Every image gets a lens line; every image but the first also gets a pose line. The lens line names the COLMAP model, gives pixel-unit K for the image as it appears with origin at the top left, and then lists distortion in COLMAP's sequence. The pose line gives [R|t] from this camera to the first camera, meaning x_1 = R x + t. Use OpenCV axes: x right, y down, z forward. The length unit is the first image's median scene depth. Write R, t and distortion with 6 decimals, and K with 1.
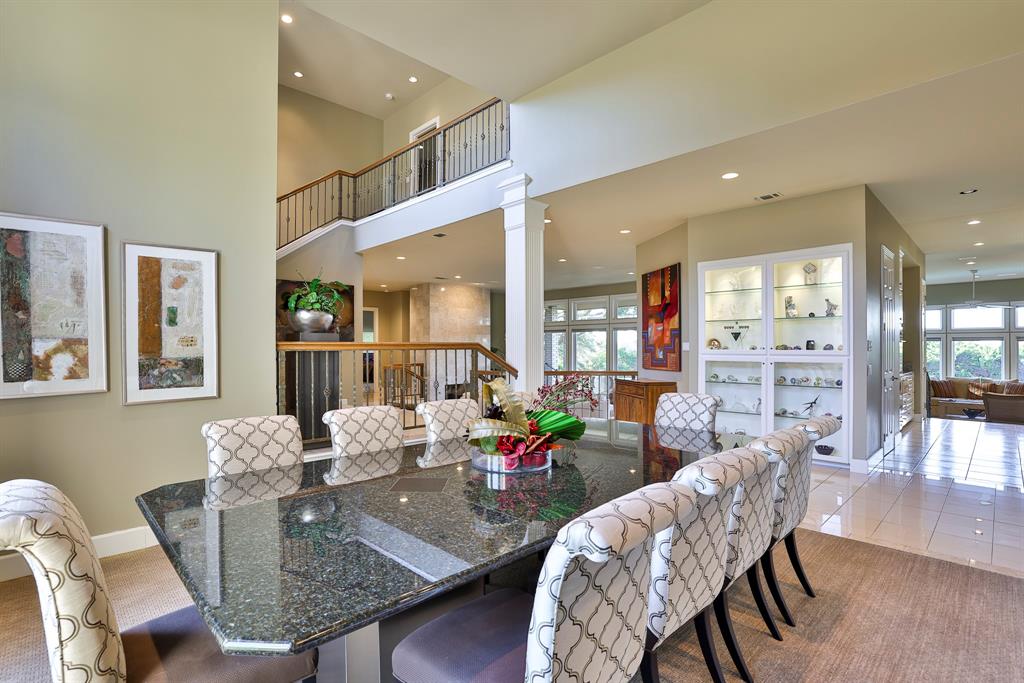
lens RADIAL K [[469.5, 0, 513.1], [0, 469.5, 346.7], [0, 0, 1]] dist [-0.049118, 0.024569]
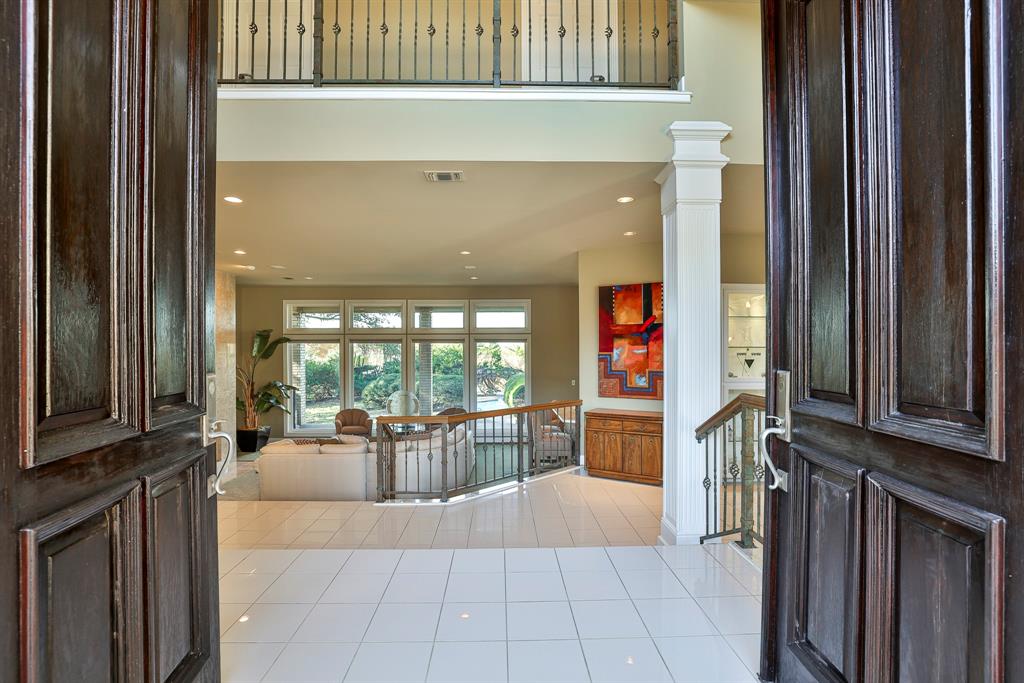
lens RADIAL K [[469.5, 0, 513.1], [0, 469.5, 346.7], [0, 0, 1]] dist [-0.049118, 0.024569]
pose [[0.664975, -0.000129, 0.746866, -0.498020], [-0.000168, 1.000000, 0.000322, -0.046624], [-0.746866, -0.000340, 0.664975, 0.560145]]
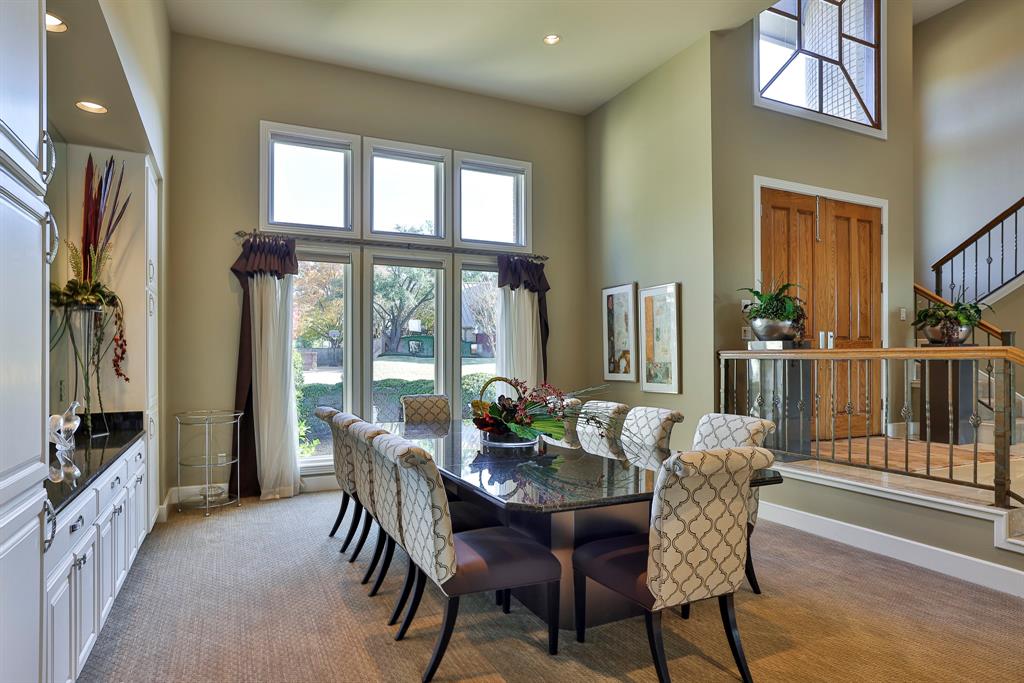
lens RADIAL K [[542.1, 0, 510.3], [0, 542.1, 349.8], [0, 0, 1]] dist [-0.042039, 0.025293]
pose [[-0.332807, -0.002131, -0.942993, 0.401807], [0.000215, 0.999997, -0.002335, -0.005414], [0.942995, -0.000980, -0.332805, 0.451496]]
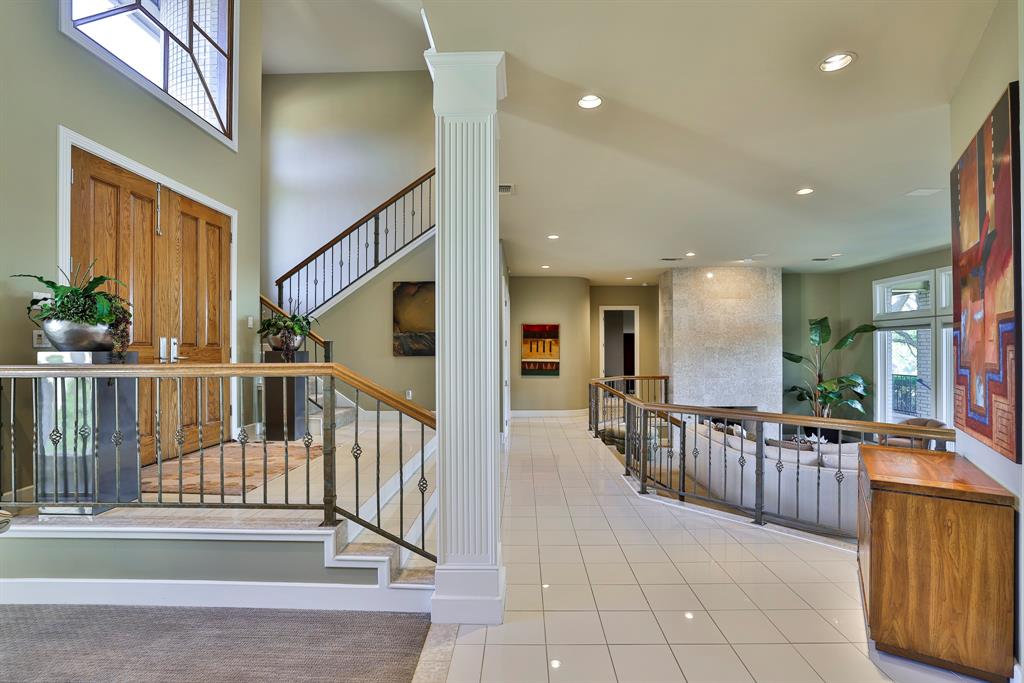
lens RADIAL K [[469.5, 0, 513.1], [0, 469.5, 346.7], [0, 0, 1]] dist [-0.049118, 0.024569]
pose [[0.715247, -0.006408, -0.698842, 0.249806], [0.005137, 0.999979, -0.003911, -0.017957], [0.698853, -0.000792, 0.715265, 0.511411]]
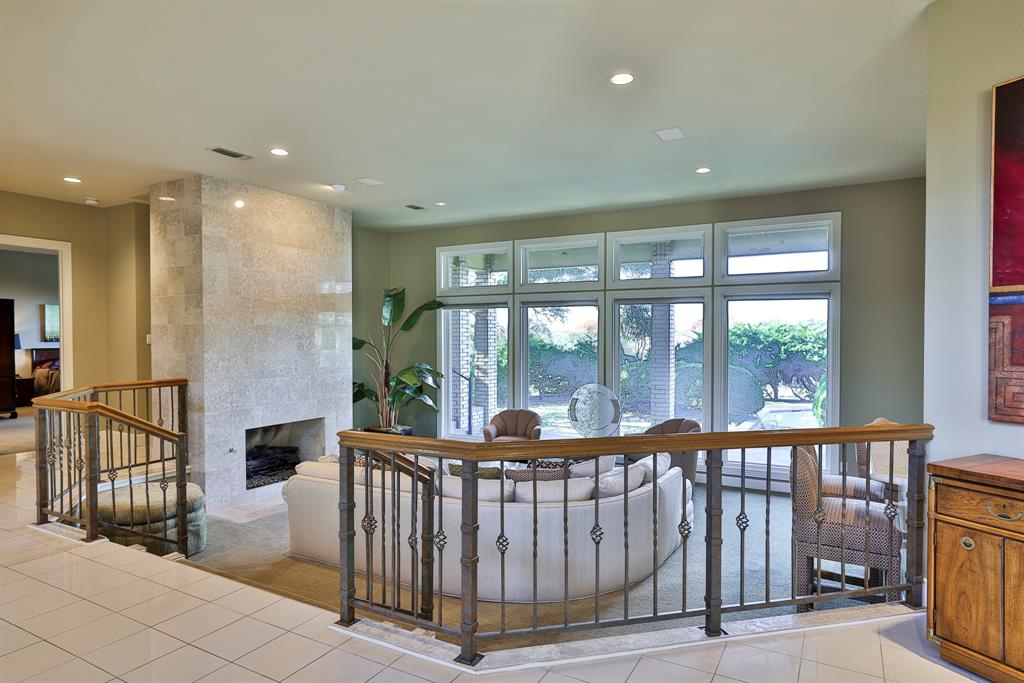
lens RADIAL K [[601.3, 0, 512.0], [0, 601.3, 341.5], [0, 0, 1]] dist [-0.008360, 0.000023]
pose [[0.953806, -0.004007, 0.300397, -0.142573], [-0.000424, 0.999892, 0.014683, -0.008225], [-0.300423, -0.014132, 0.953701, 0.752560]]
